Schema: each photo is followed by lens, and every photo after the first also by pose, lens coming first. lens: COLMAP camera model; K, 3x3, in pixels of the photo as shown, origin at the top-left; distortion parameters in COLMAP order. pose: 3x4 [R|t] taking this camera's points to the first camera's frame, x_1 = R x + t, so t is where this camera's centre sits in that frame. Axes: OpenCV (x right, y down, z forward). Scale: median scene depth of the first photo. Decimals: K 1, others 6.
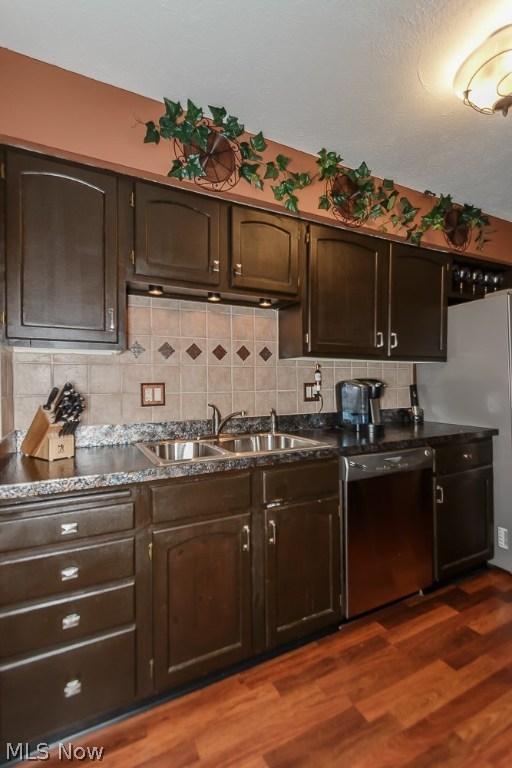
lens RADIAL K [[363.5, 0, 258.2], [0, 363.5, 380.2], [0, 0, 1]] dist [0.009292, -0.001721]
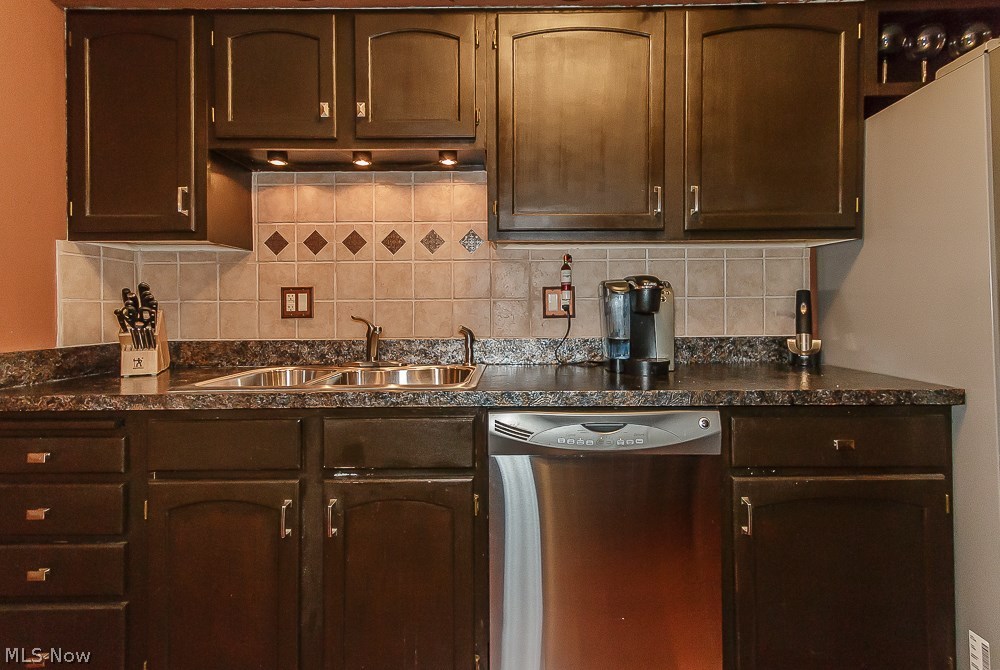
lens RADIAL K [[473.3, 0, 516.9], [0, 473.3, 305.8], [0, 0, 1]] dist [0.009292, -0.001721]
pose [[0.882689, -0.001867, -0.469954, 0.474153], [0.002928, 0.999995, 0.001526, 0.038493], [0.469949, -0.002723, 0.882689, 0.297259]]
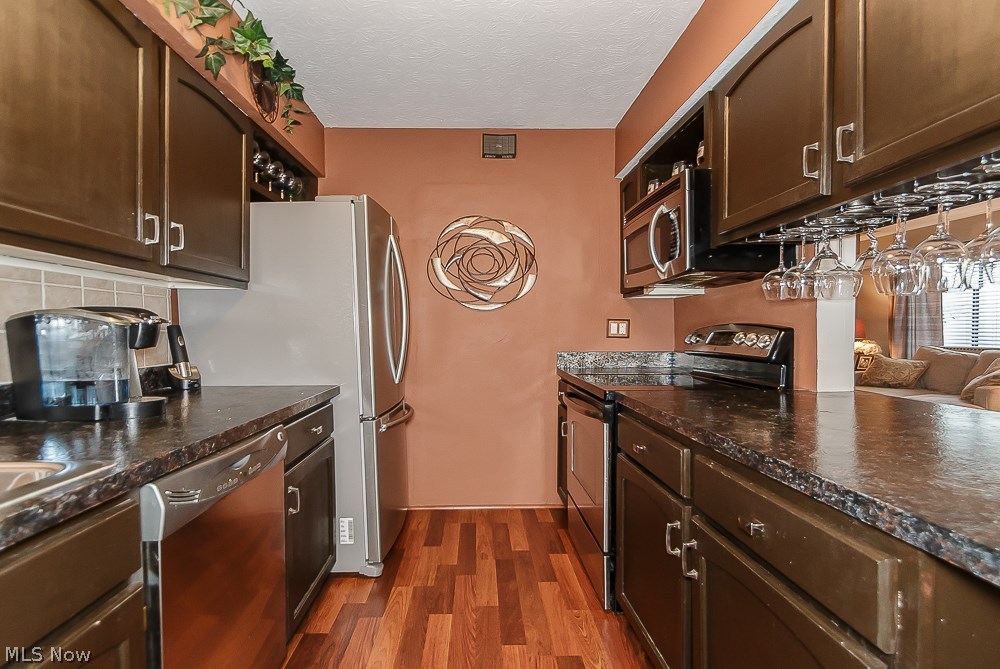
lens RADIAL K [[473.3, 0, 497.4], [0, 473.3, 342.4], [0, 0, 1]] dist [0.009292, -0.001721]
pose [[0.422900, -0.014538, 0.906060, -0.057600], [-0.006669, 0.999794, 0.019155, 0.027054], [-0.906152, -0.014143, 0.422716, 0.290676]]
